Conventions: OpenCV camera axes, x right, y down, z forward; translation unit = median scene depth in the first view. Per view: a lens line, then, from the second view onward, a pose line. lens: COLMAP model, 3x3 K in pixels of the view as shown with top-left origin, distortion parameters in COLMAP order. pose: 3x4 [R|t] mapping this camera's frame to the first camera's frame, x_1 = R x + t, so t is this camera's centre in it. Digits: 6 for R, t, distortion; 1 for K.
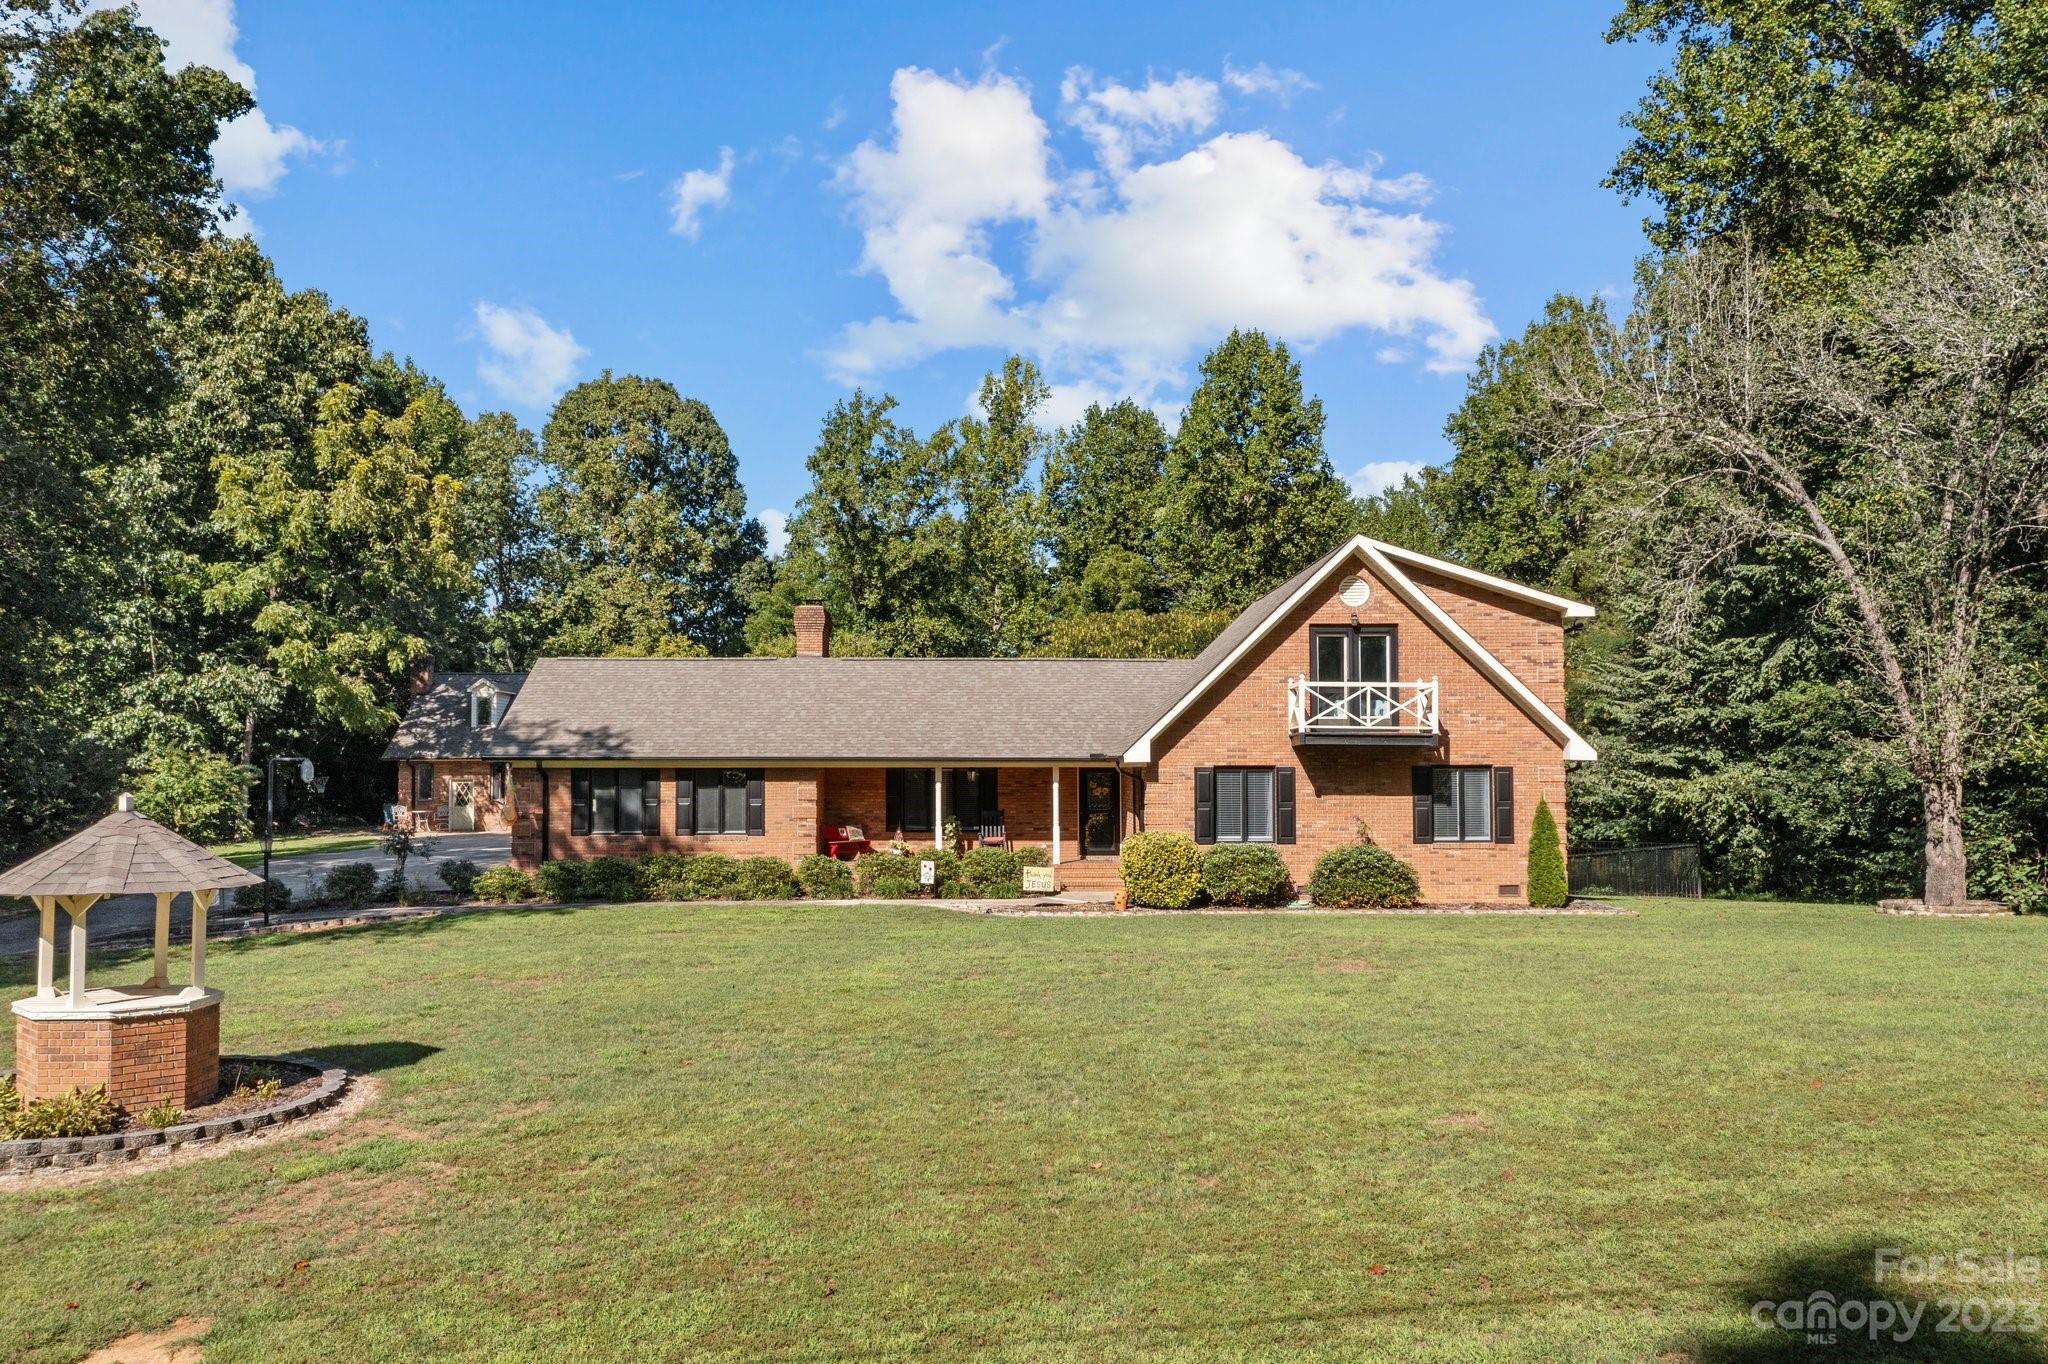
lens RADIAL K [[1631.7, 0, 1021.5], [0, 1631.7, 694.9], [0, 0, 1]] dist [0.002801, 0.001755]
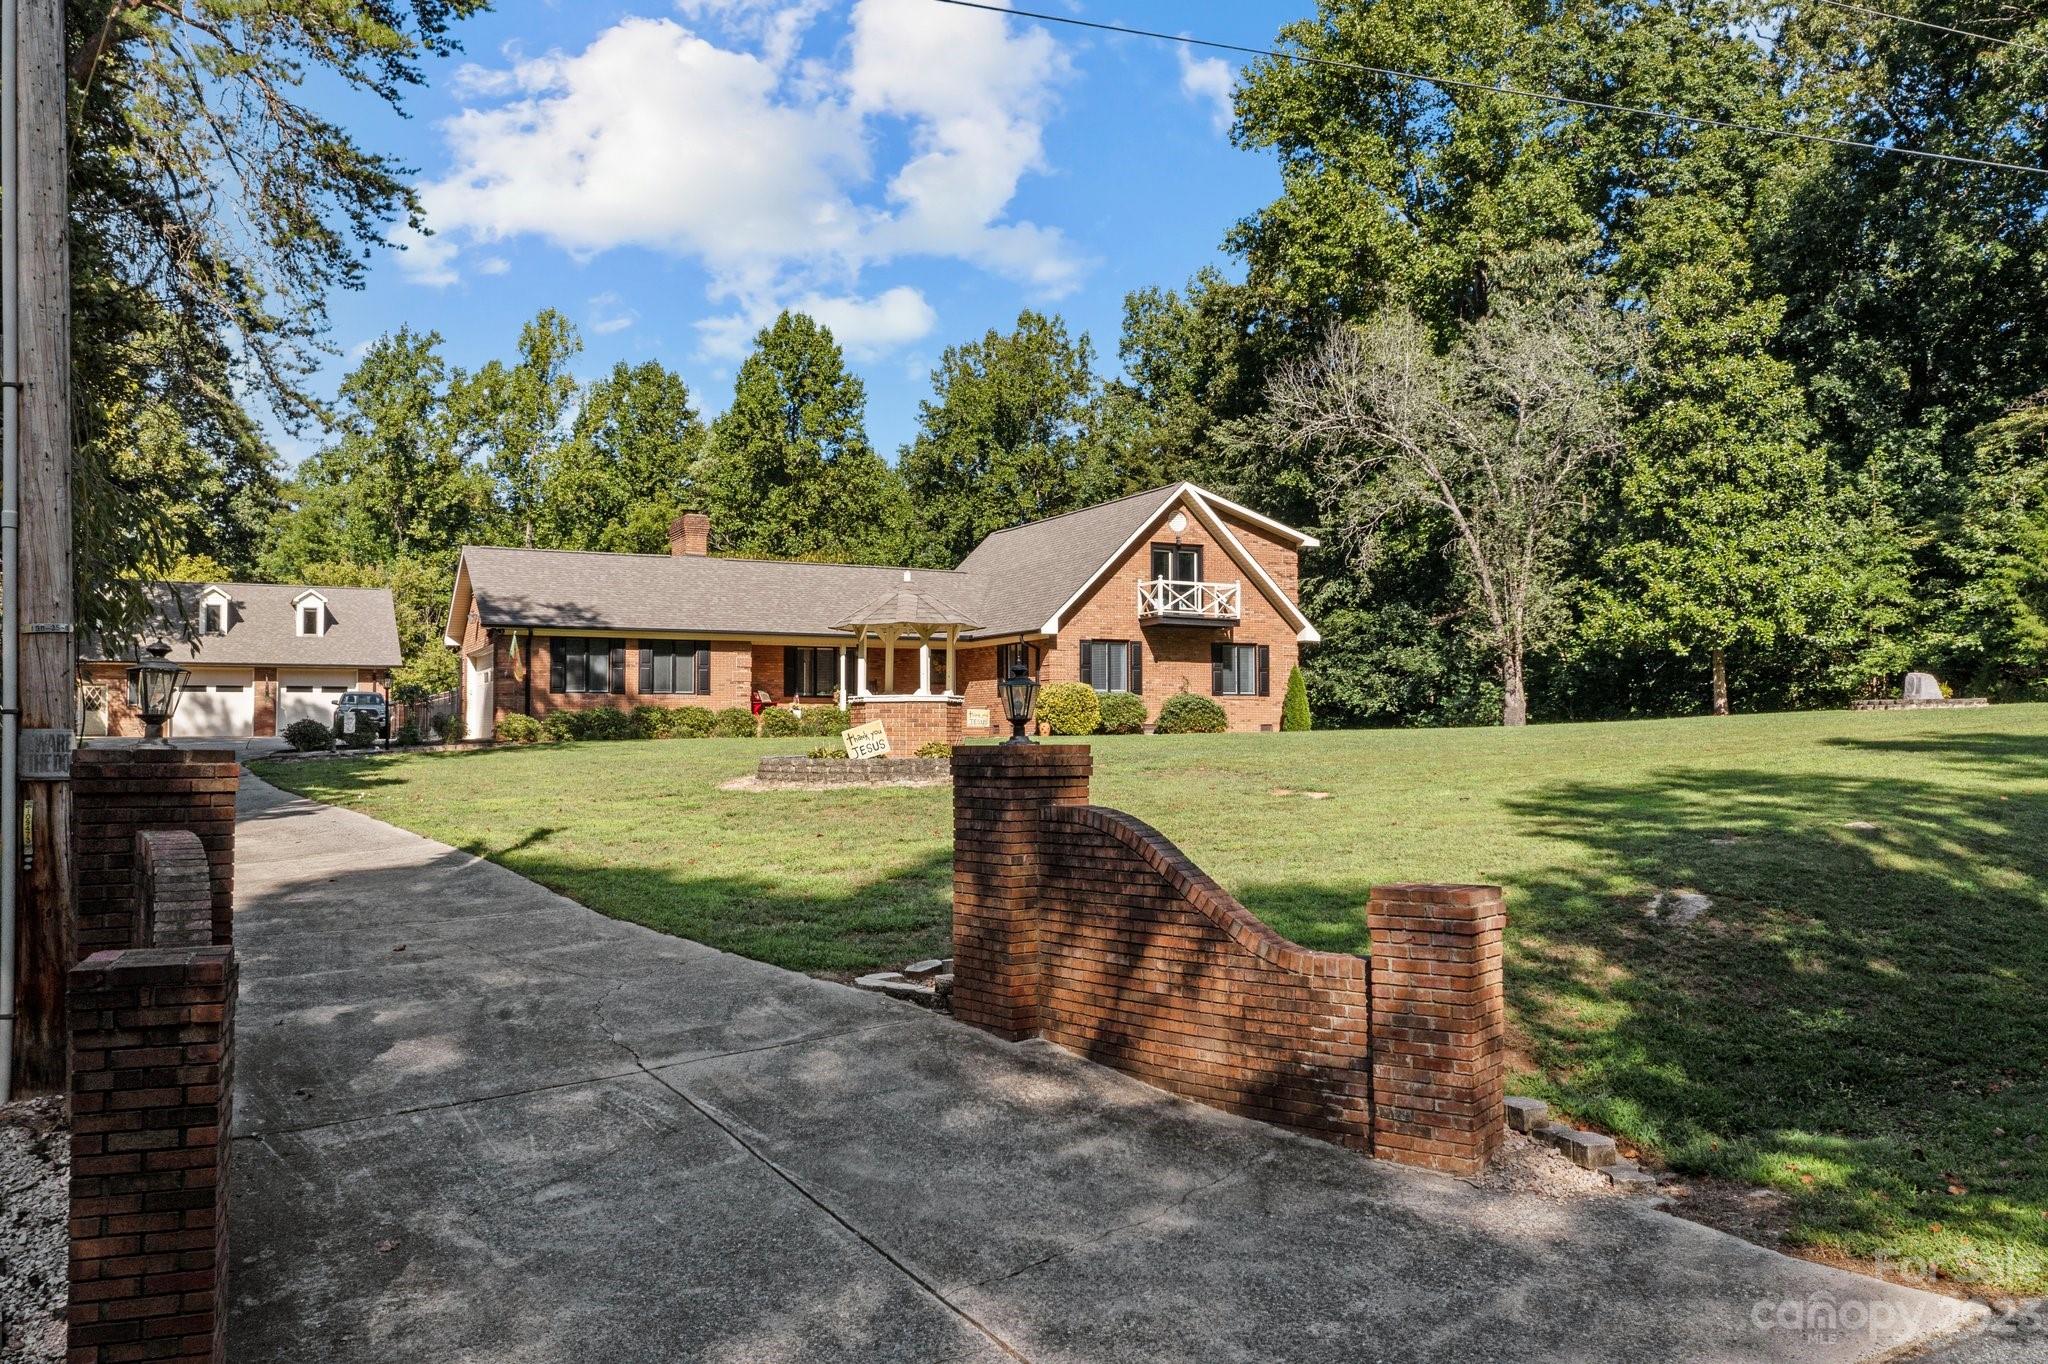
lens RADIAL K [[1613.1, 0, 1025.3], [0, 1613.1, 674.3], [0, 0, 1]] dist [-0.001942, -0.004242]
pose [[0.901202, 0.018077, 0.433021, -0.445384], [-0.019100, 0.999816, -0.001986, 0.064779], [-0.432977, -0.006481, 0.901382, -0.189982]]
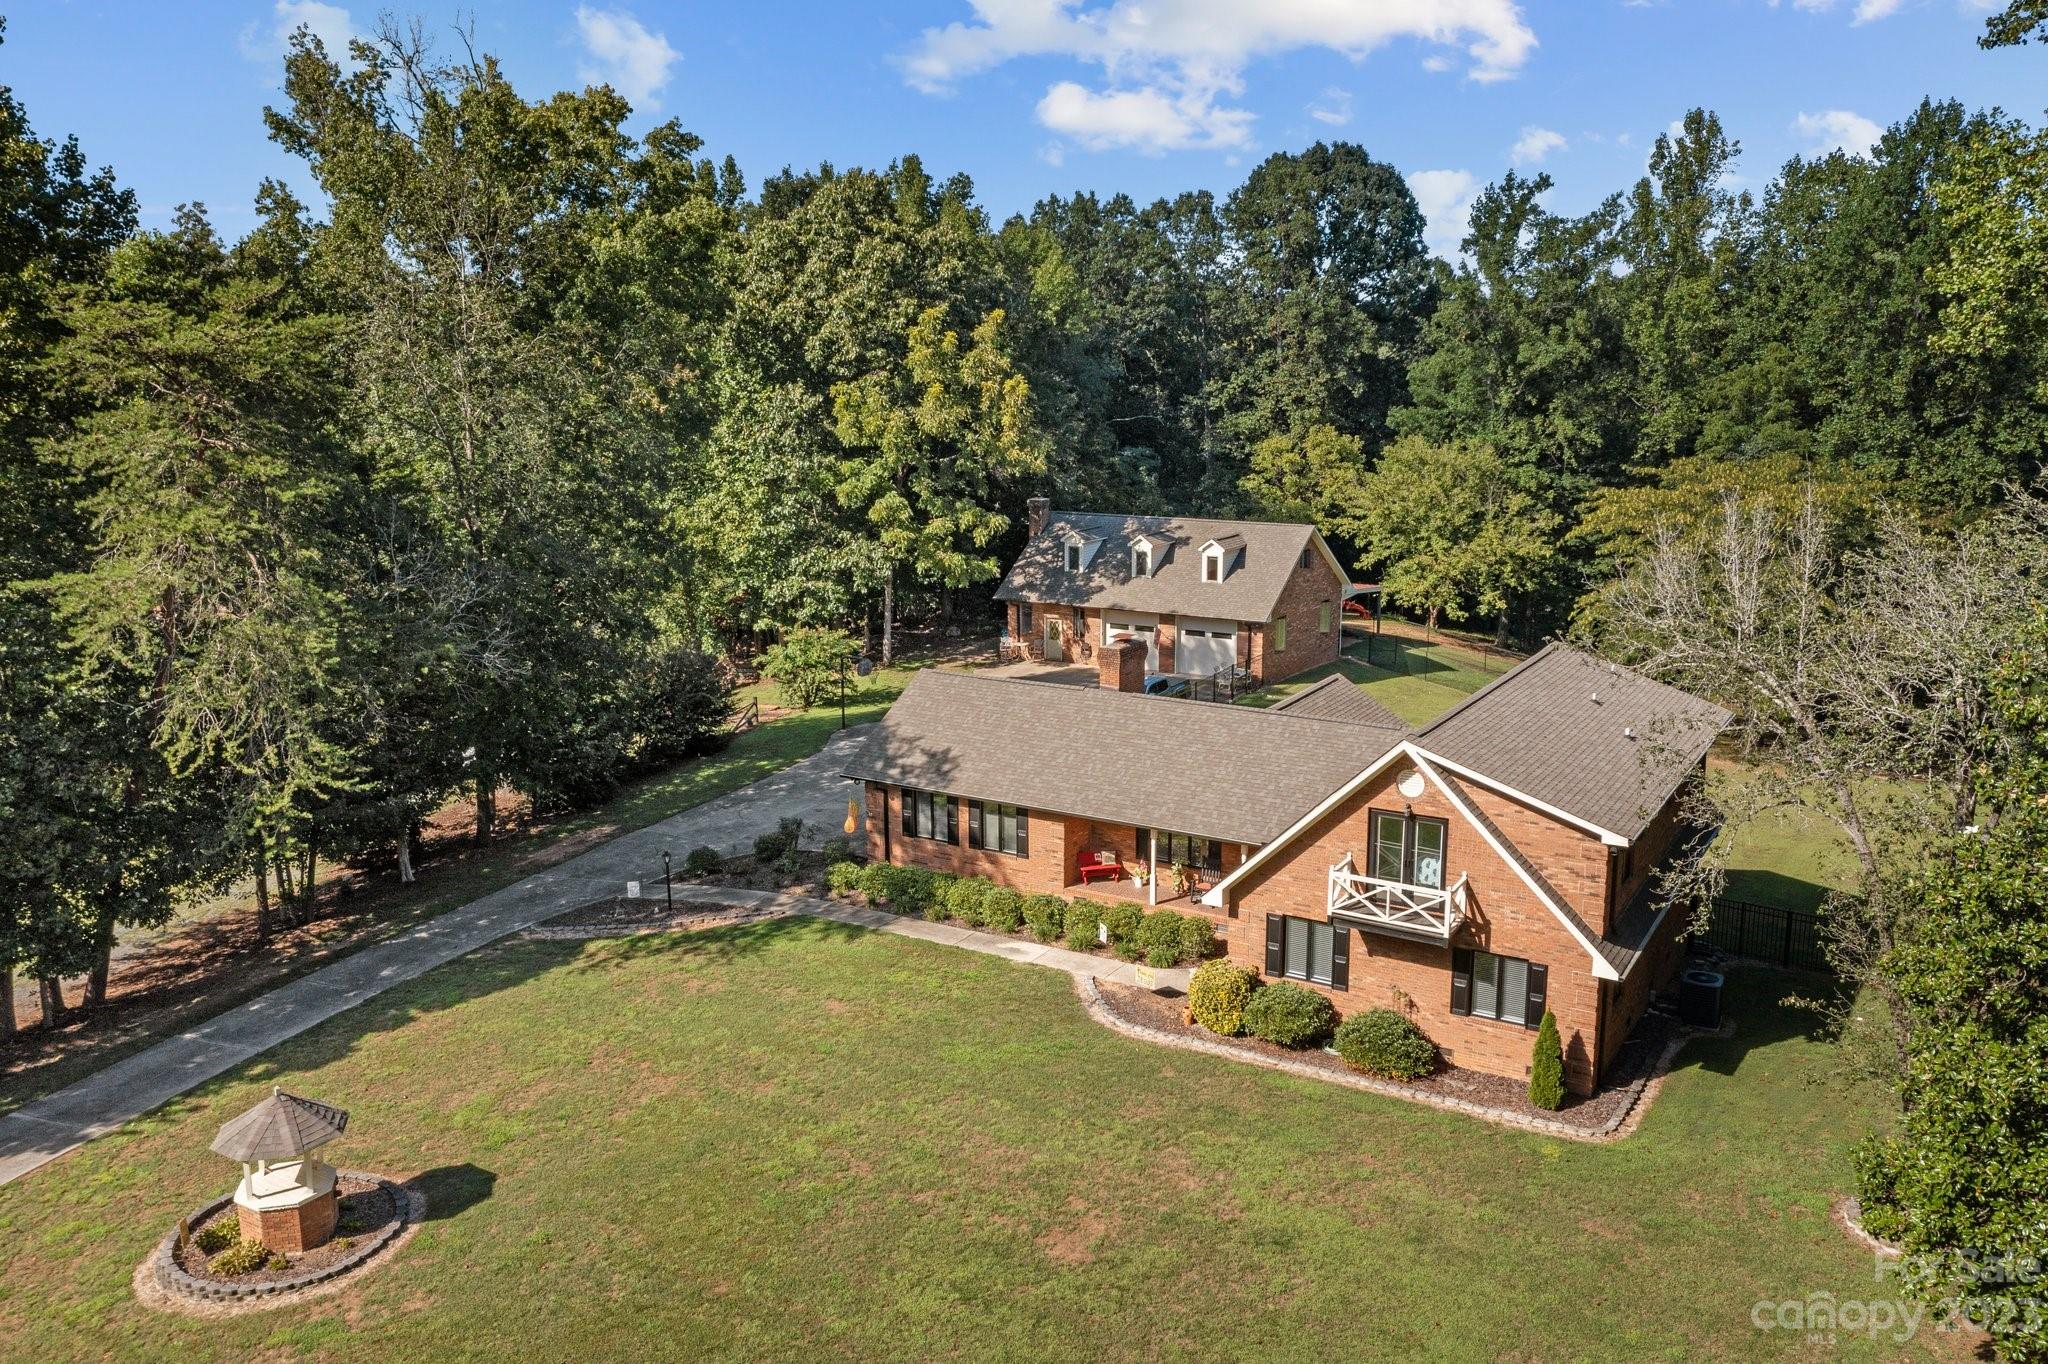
lens RADIAL K [[1628.4, 0, 1024.0], [0, 1628.4, 682.0], [0, 0, 1]] dist [0.000126, 0.000535]
pose [[0.848712, 0.105734, -0.518179, 0.449775], [0.027631, 0.969607, 0.243104, -0.332339], [0.528134, -0.220643, 0.819995, -0.000766]]
